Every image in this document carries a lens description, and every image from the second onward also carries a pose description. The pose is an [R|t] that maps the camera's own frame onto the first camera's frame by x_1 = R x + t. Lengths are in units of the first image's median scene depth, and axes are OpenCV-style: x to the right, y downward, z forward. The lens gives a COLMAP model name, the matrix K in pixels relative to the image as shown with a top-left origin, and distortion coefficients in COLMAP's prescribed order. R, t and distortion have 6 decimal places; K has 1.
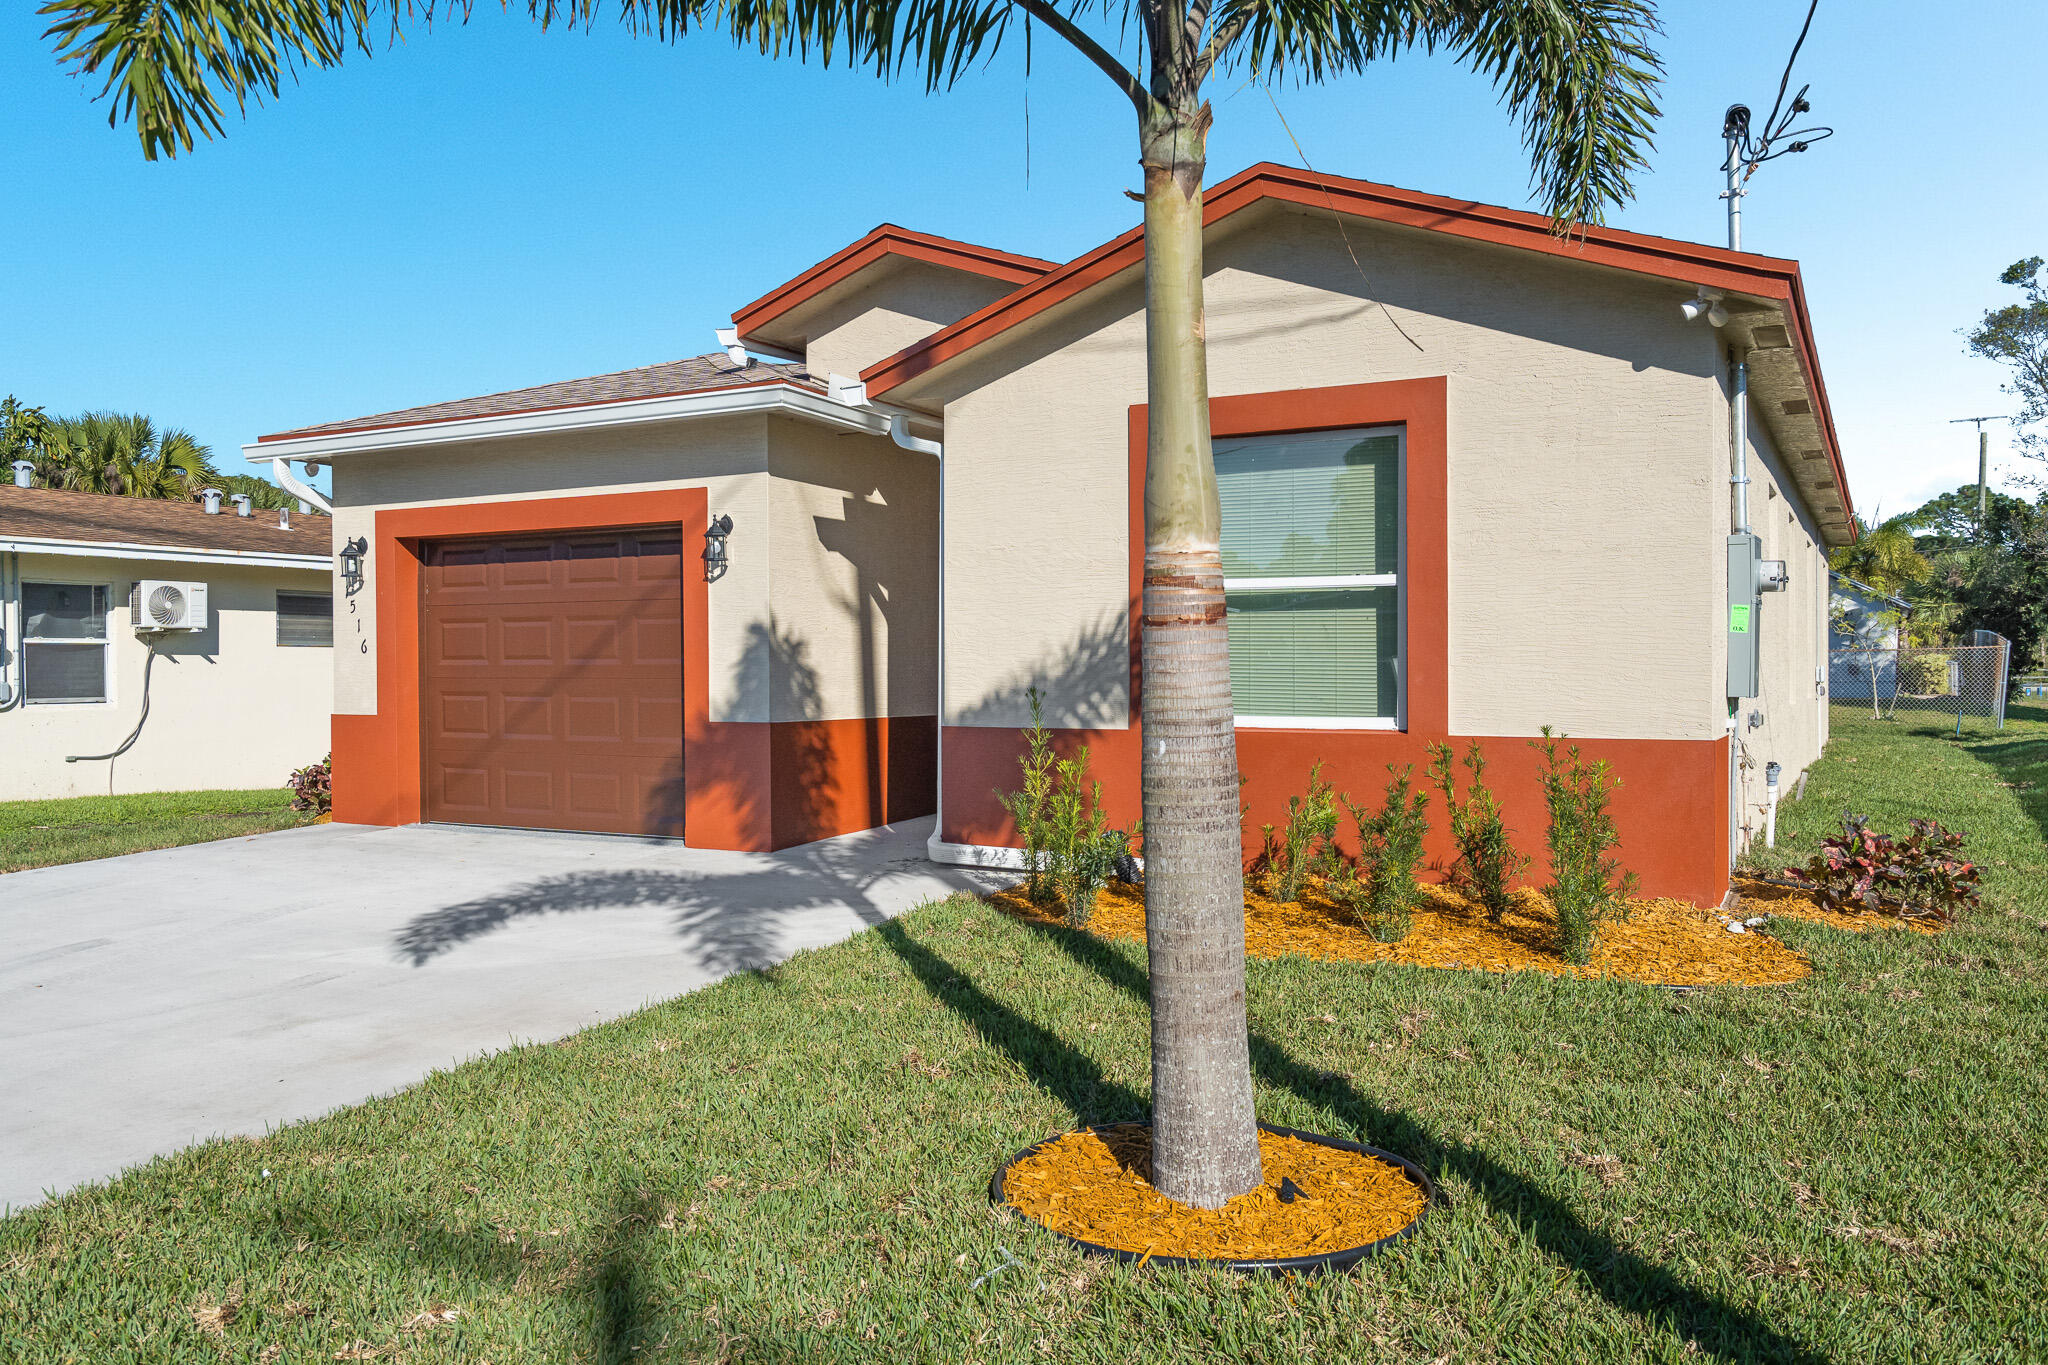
lens RADIAL K [[1572.3, 0, 1024.0], [0, 1572.3, 682.5], [0, 0, 1]] dist [0.018776, 0.001059]
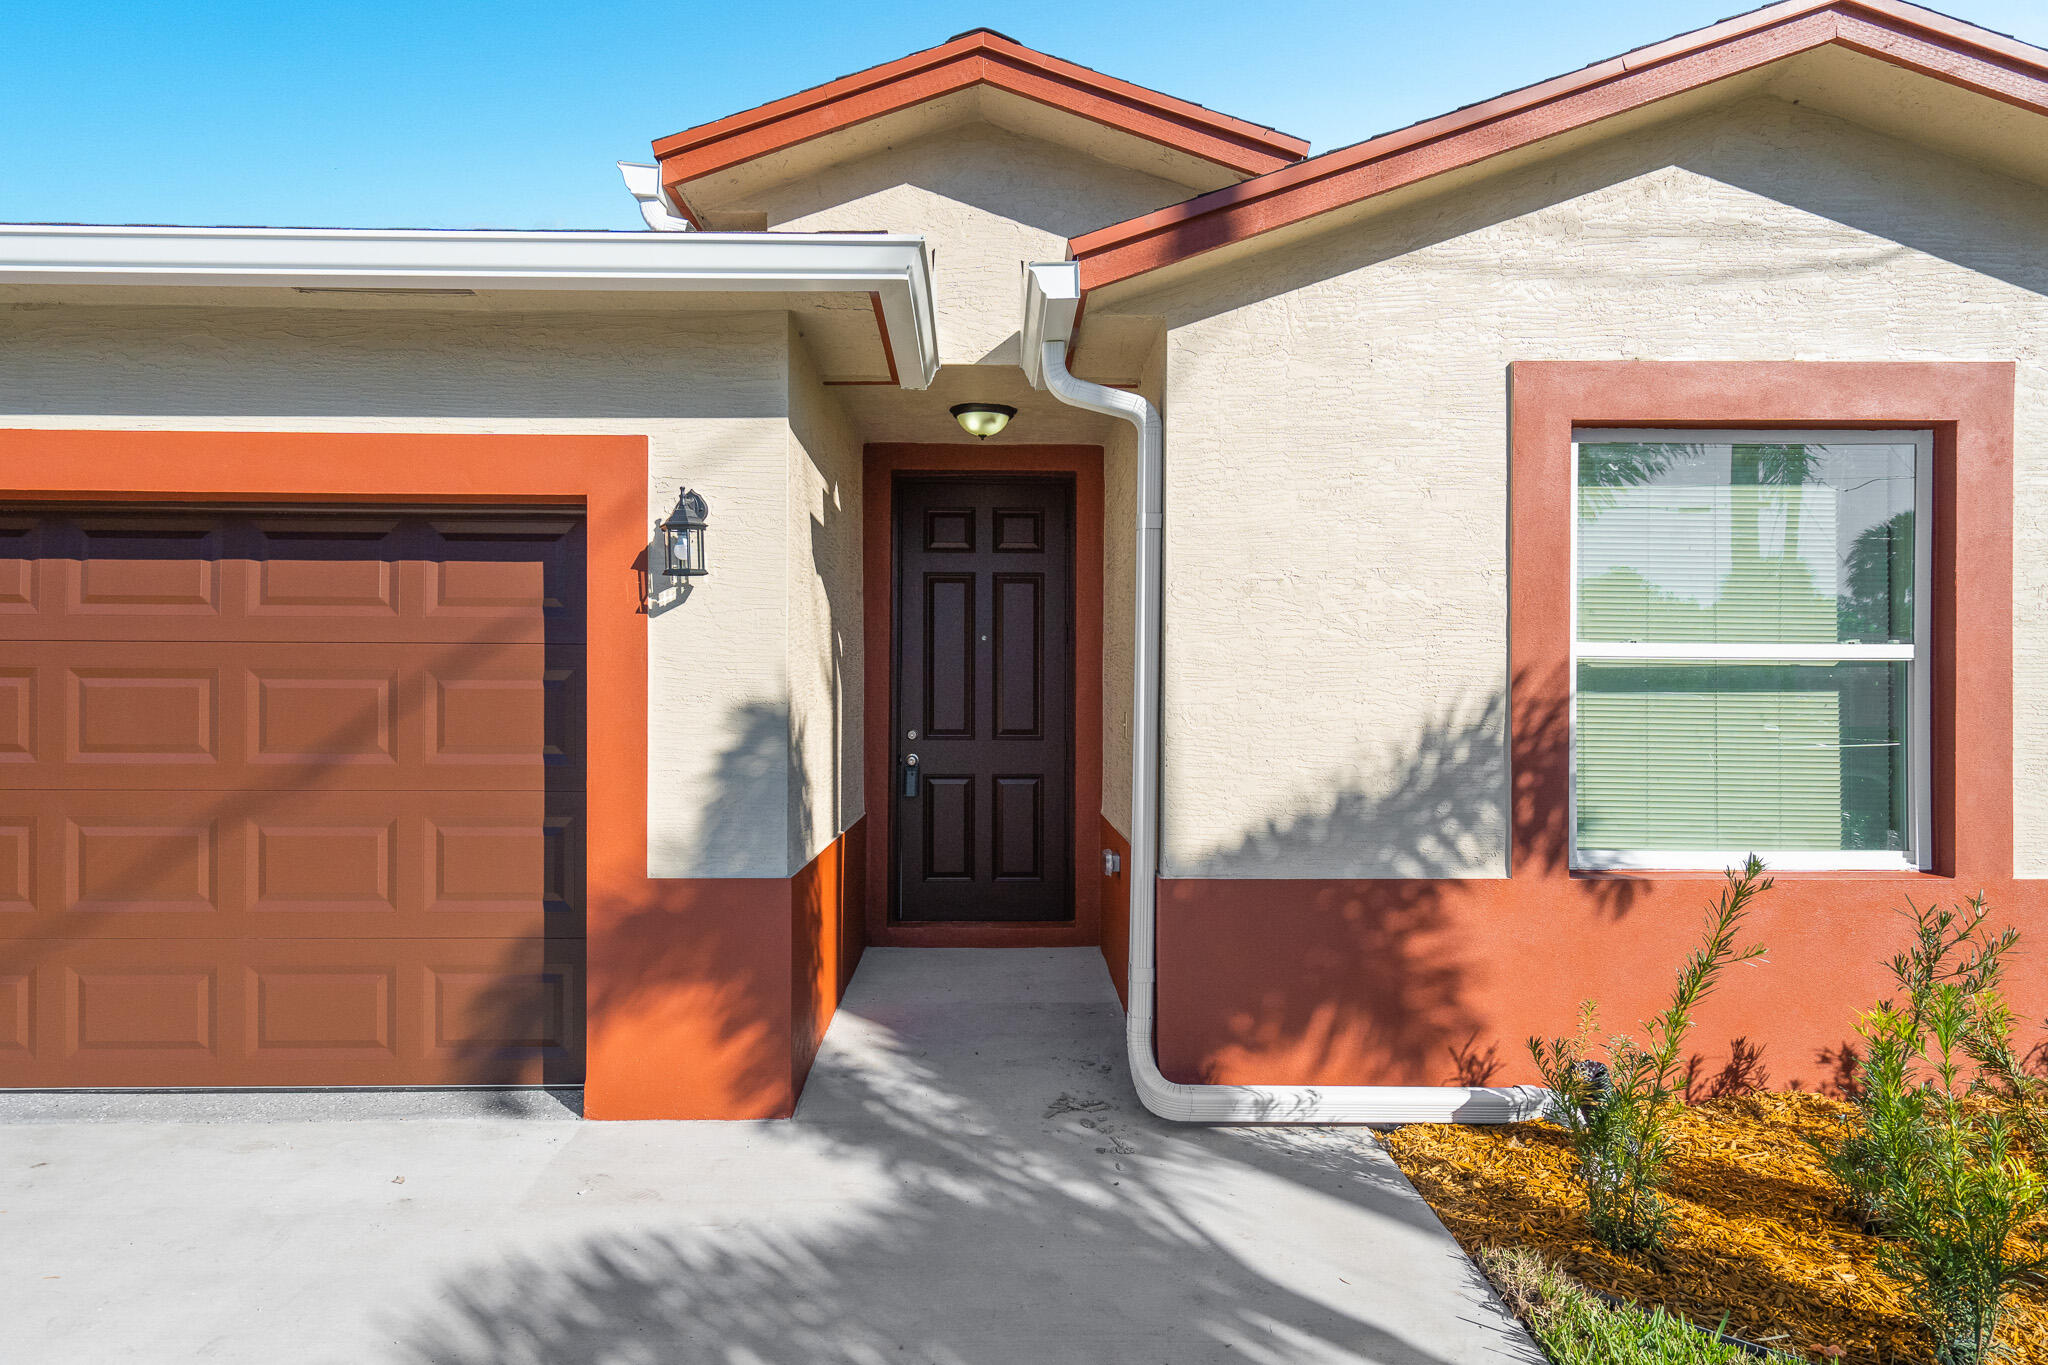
lens RADIAL K [[1129.8, 0, 1020.0], [0, 1129.8, 690.2], [0, 0, 1]] dist [0.005920, 0.001013]
pose [[0.866346, 0.008829, 0.499366, -0.286028], [-0.000366, 0.999855, -0.017044, -0.032596], [-0.499444, 0.014583, 0.866224, 0.617438]]
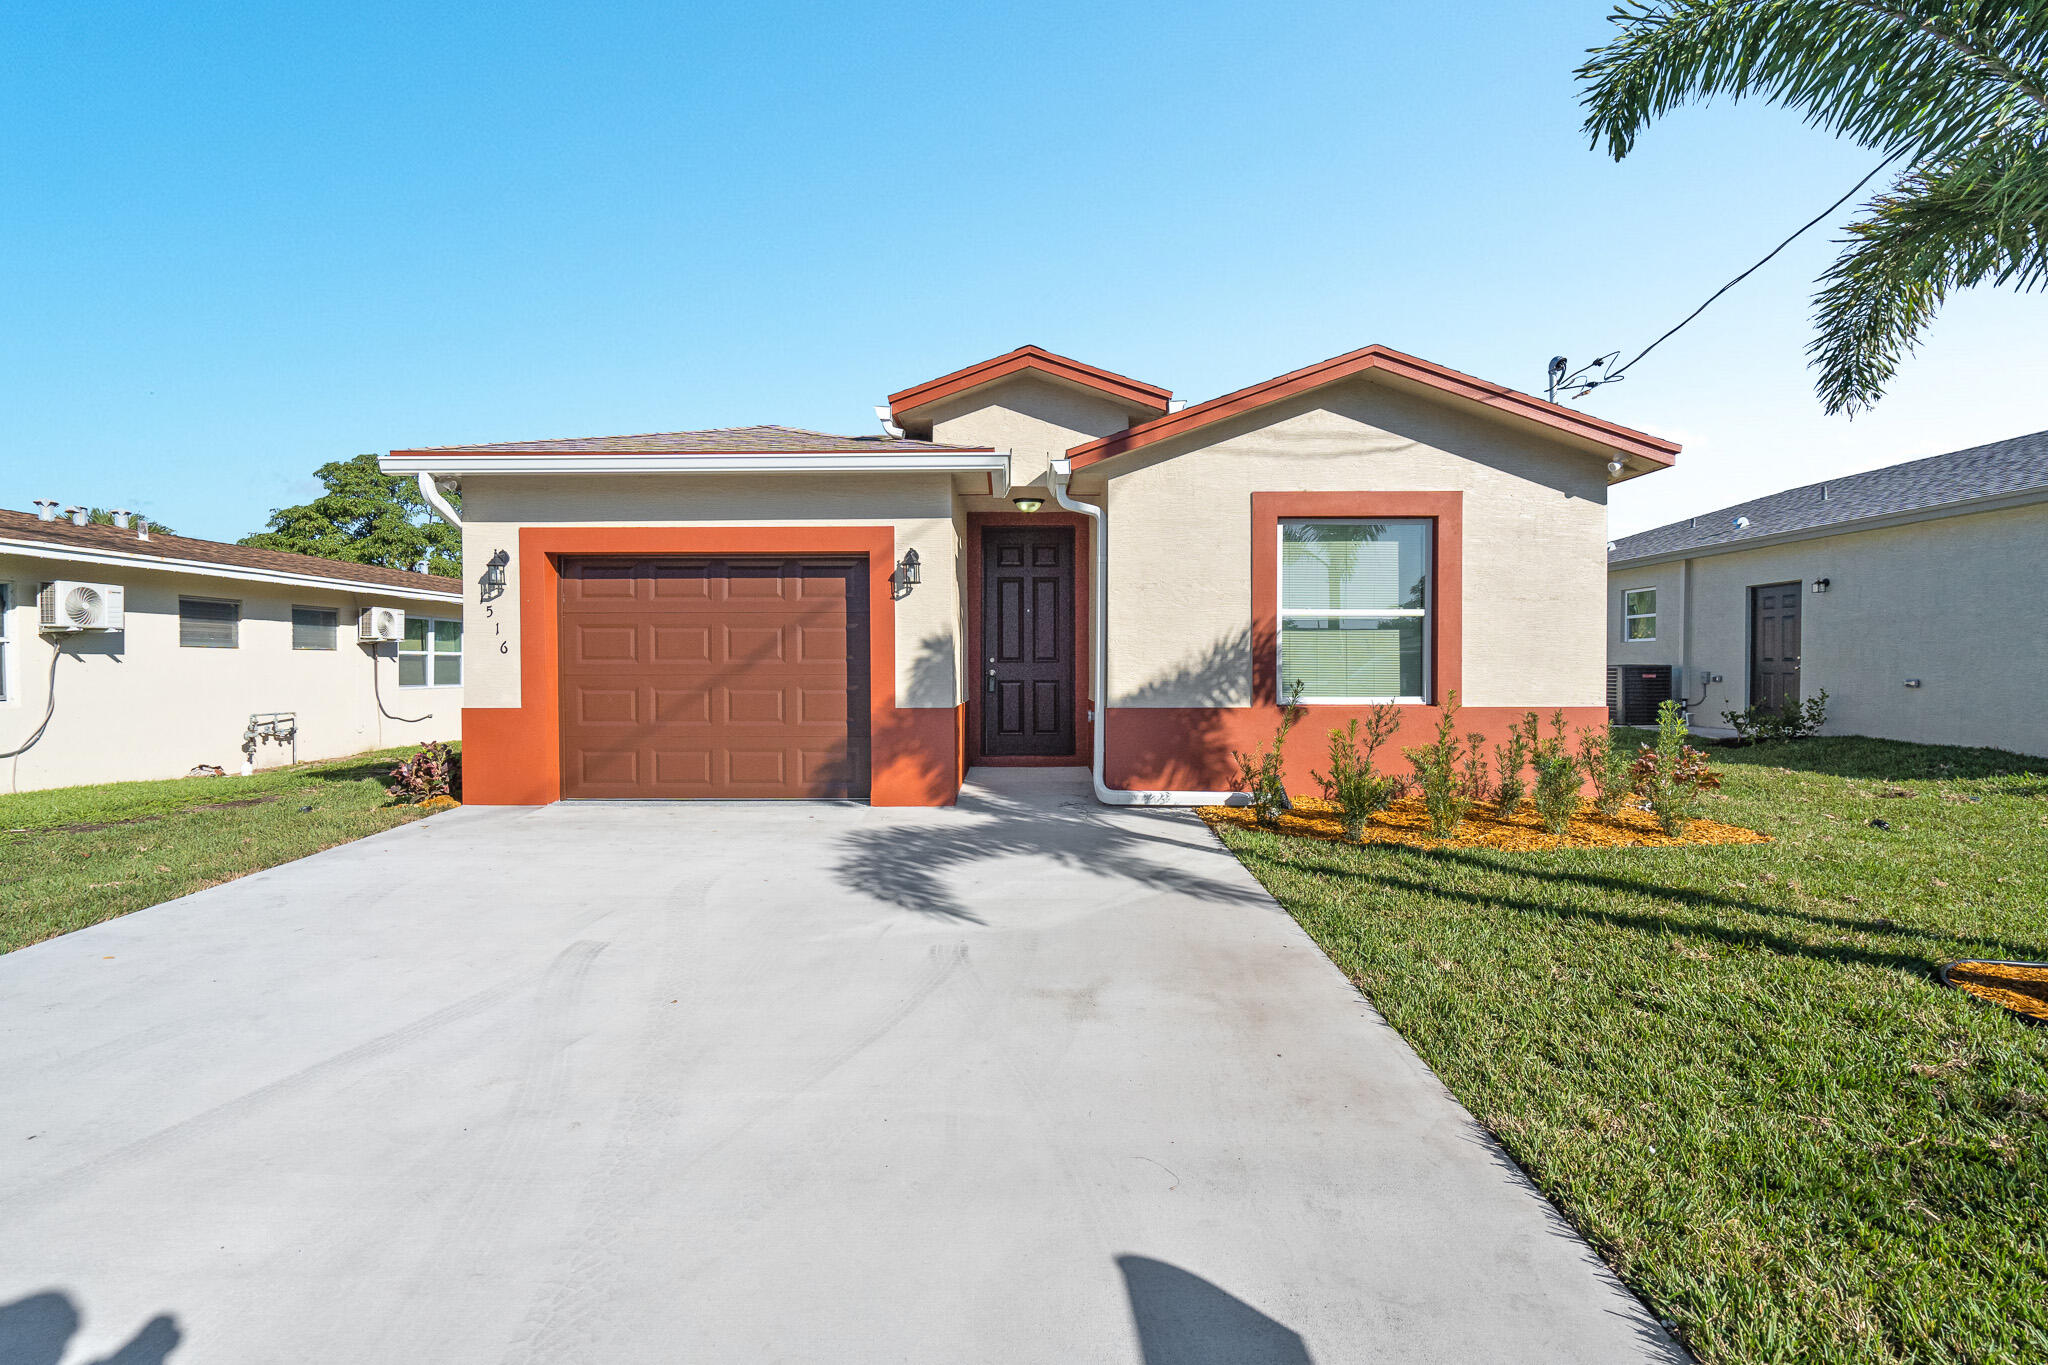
lens RADIAL K [[922.1, 0, 1023.4], [0, 922.1, 686.0], [0, 0, 1]] dist [-0.000370, 0.001342]
pose [[0.878375, -0.009550, 0.477877, -0.478285], [0.004168, 0.999915, 0.012321, -0.002111], [-0.477955, -0.008831, 0.878340, 0.285987]]
